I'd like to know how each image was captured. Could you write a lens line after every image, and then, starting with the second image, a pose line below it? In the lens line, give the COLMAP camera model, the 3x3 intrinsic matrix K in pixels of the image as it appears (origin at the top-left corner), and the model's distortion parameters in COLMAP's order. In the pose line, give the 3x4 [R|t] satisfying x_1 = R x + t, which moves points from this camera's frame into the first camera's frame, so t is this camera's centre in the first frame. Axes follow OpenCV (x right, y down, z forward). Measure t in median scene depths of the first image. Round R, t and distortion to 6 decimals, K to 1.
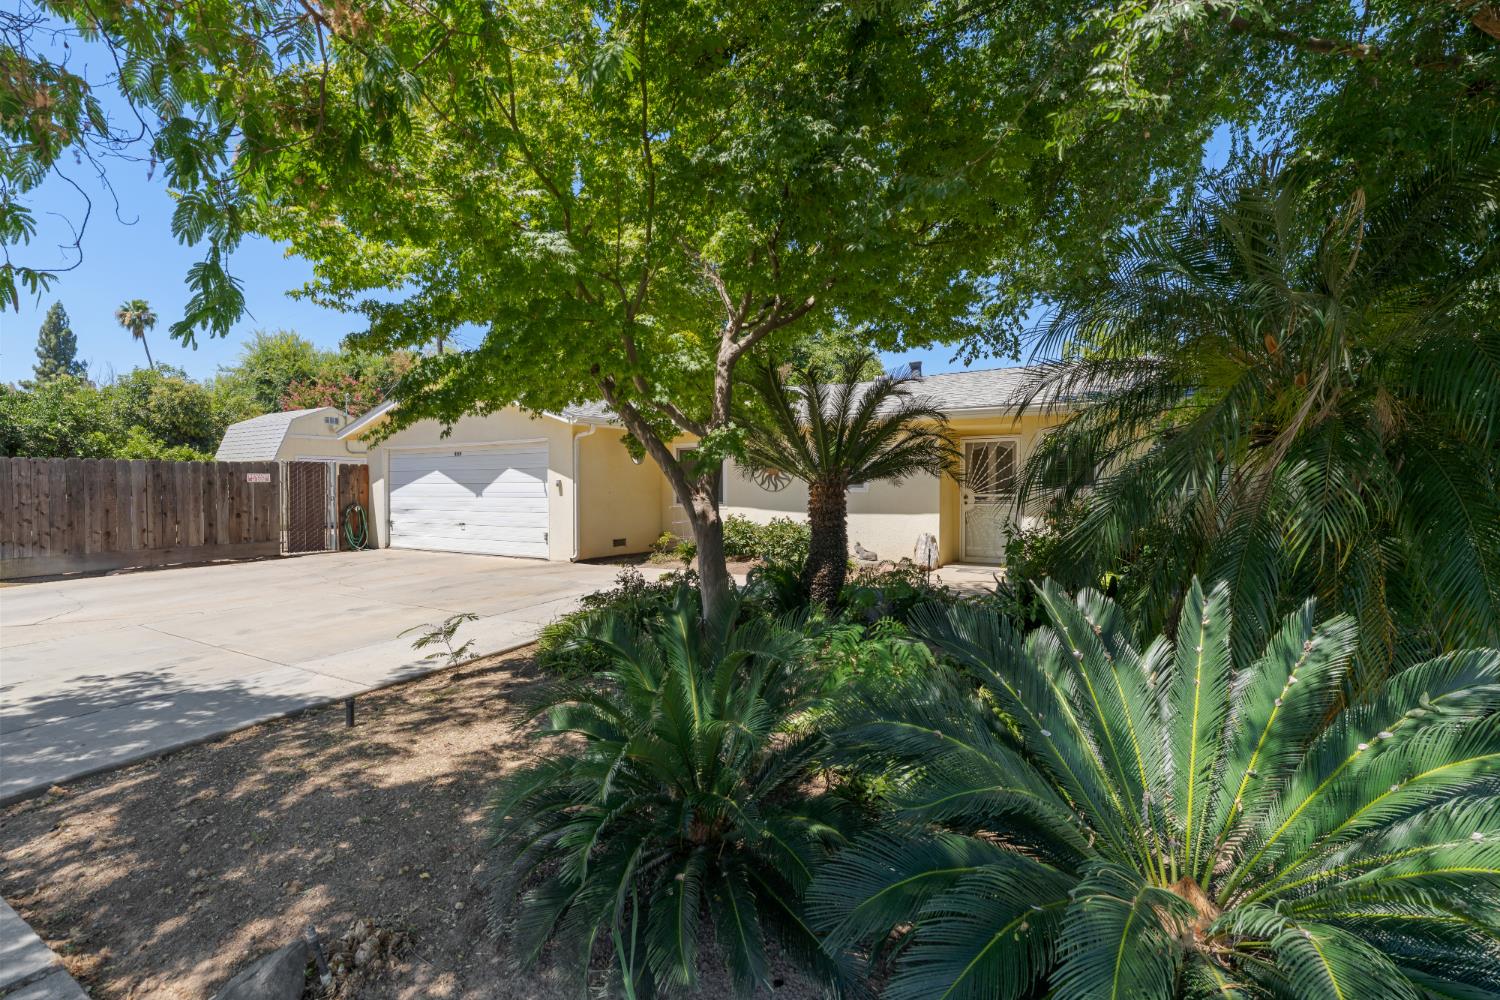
lens RADIAL K [[690.2, 0, 750.0], [0, 690.2, 500.0], [0, 0, 1]] dist [-0.000457, -0.000047]
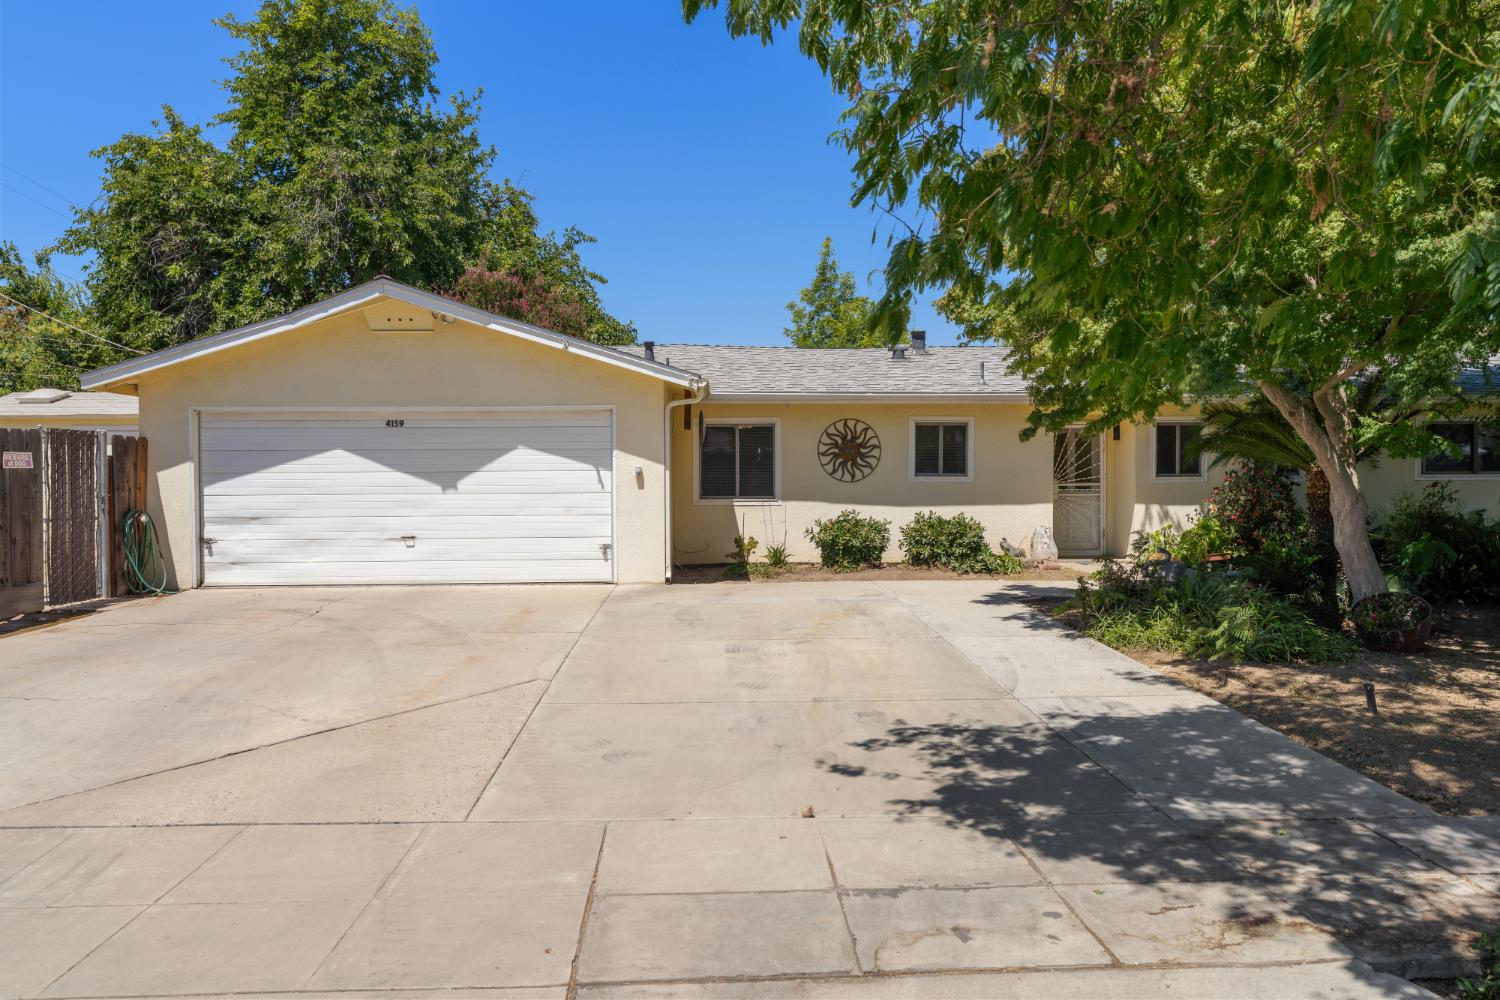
lens RADIAL K [[997.7, 0, 743.7], [0, 997.7, 501.8], [0, 0, 1]] dist [0.005582, -0.002615]
pose [[0.834043, -0.015601, 0.551478, -0.666143], [0.013558, 0.999878, 0.007781, 0.000066], [-0.551532, 0.000987, 0.834153, 0.089591]]
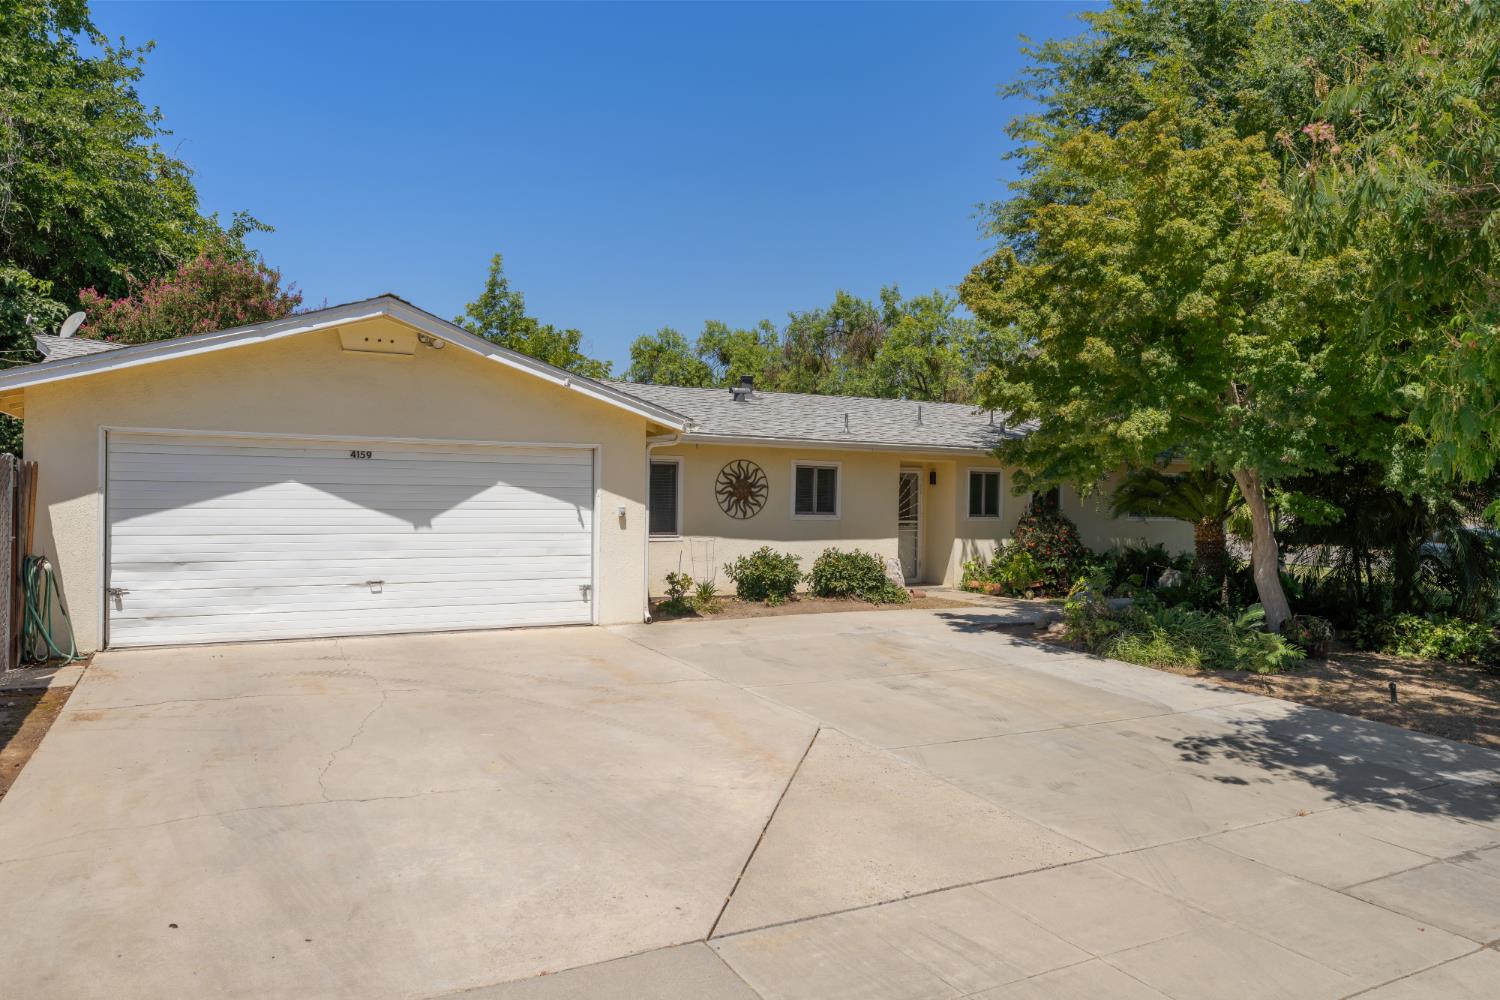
lens RADIAL K [[997.7, 0, 743.7], [0, 997.7, 501.8], [0, 0, 1]] dist [0.005582, -0.002615]
pose [[0.511438, 0.003902, 0.859311, -0.963969], [-0.000645, 0.999991, -0.004157, -0.026732], [-0.859320, 0.001571, 0.511436, 0.339820]]
